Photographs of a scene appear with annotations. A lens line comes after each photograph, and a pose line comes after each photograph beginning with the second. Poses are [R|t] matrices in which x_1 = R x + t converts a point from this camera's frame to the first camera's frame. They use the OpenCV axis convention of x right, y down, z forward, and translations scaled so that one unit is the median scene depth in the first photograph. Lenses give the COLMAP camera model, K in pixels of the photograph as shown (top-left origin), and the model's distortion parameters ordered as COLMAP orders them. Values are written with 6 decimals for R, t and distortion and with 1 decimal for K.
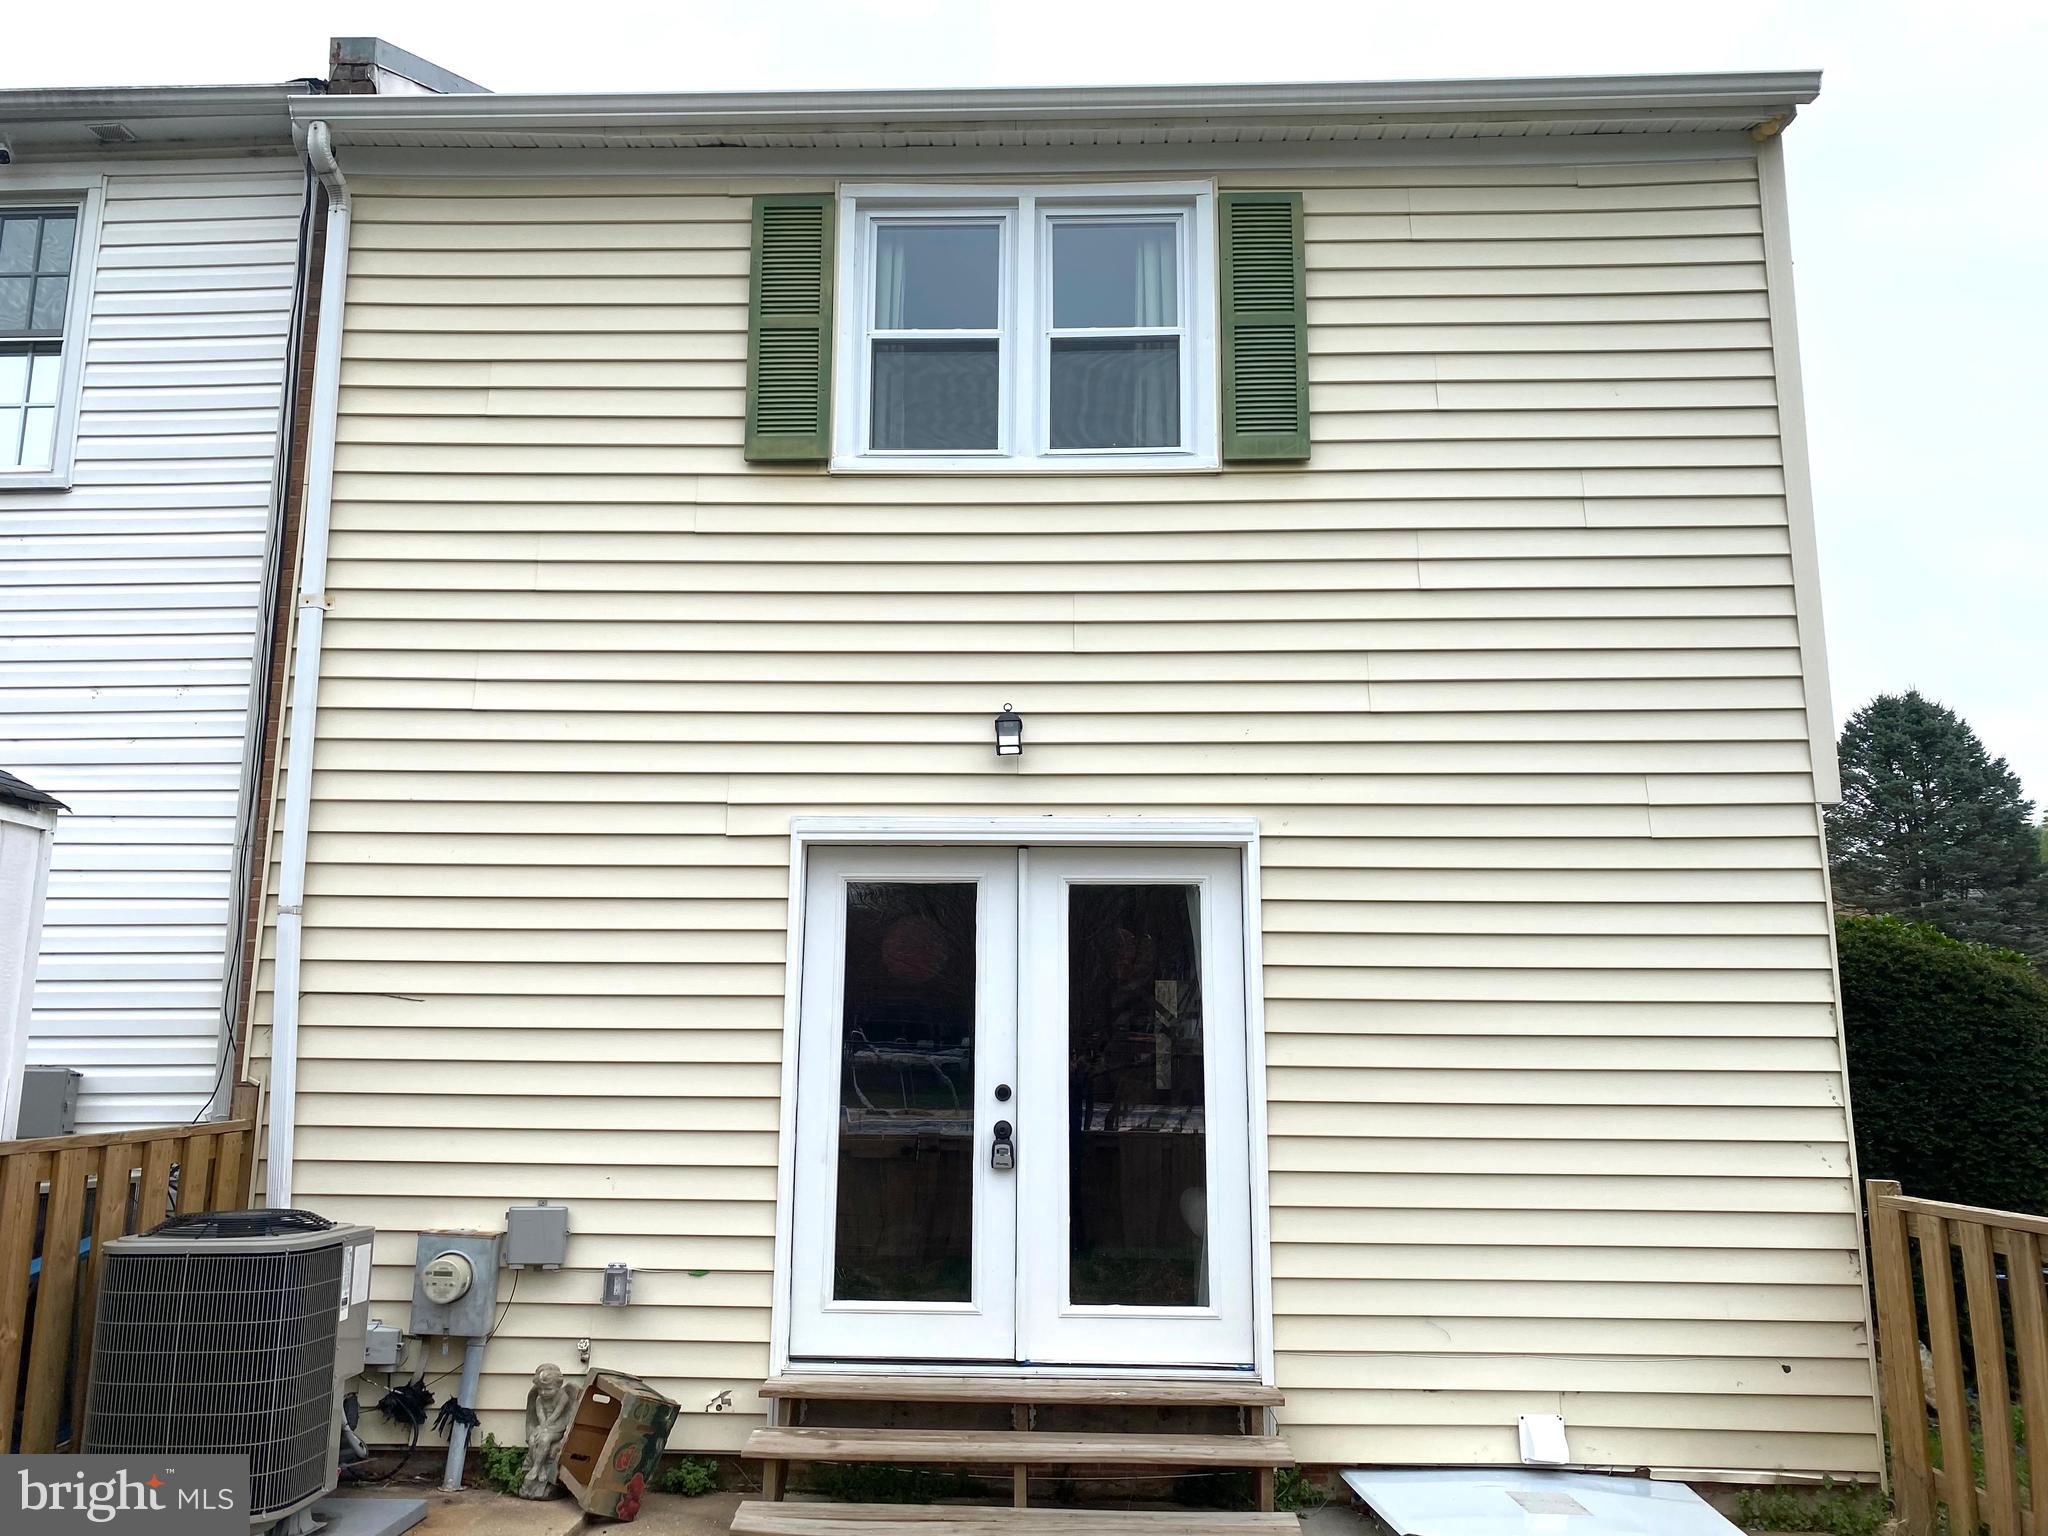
lens RADIAL K [[1535.1, 0, 988.8], [0, 1535.1, 742.9], [0, 0, 1]] dist [0.062786, -0.083460]
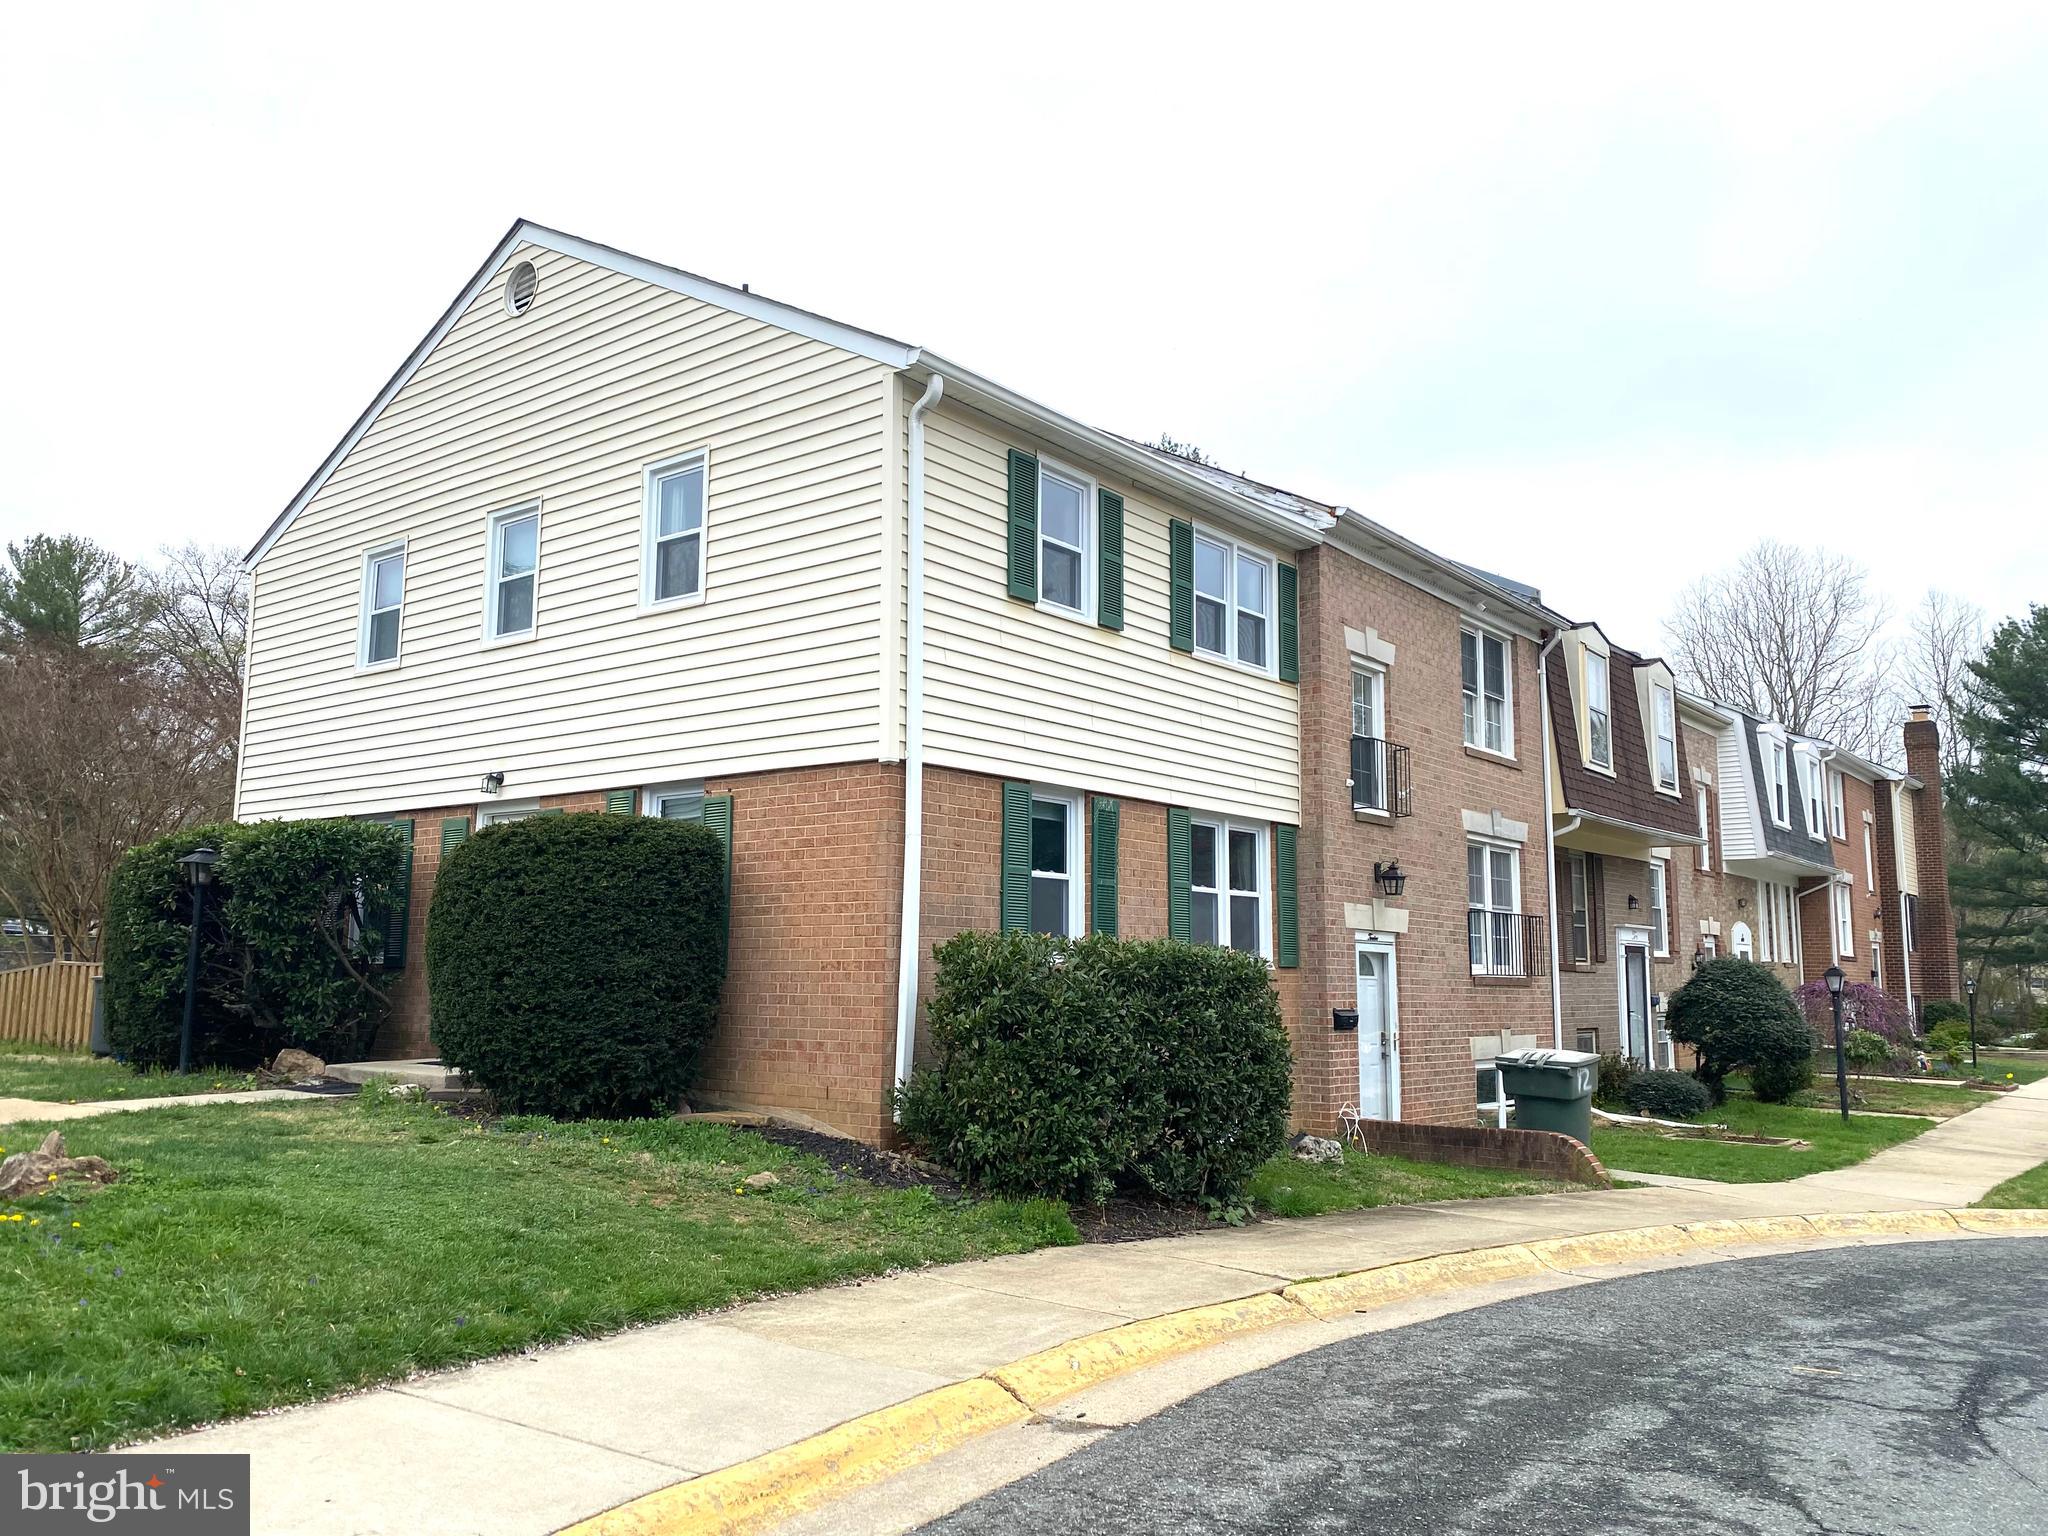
lens RADIAL K [[1535.1, 0, 988.8], [0, 1535.1, 742.9], [0, 0, 1]] dist [0.062786, -0.083460]
pose [[0.591379, 0.109786, 0.798886, -1.629820], [-0.151816, 0.988131, -0.023410, 0.045488], [-0.791974, -0.107440, 0.601027, -0.135065]]
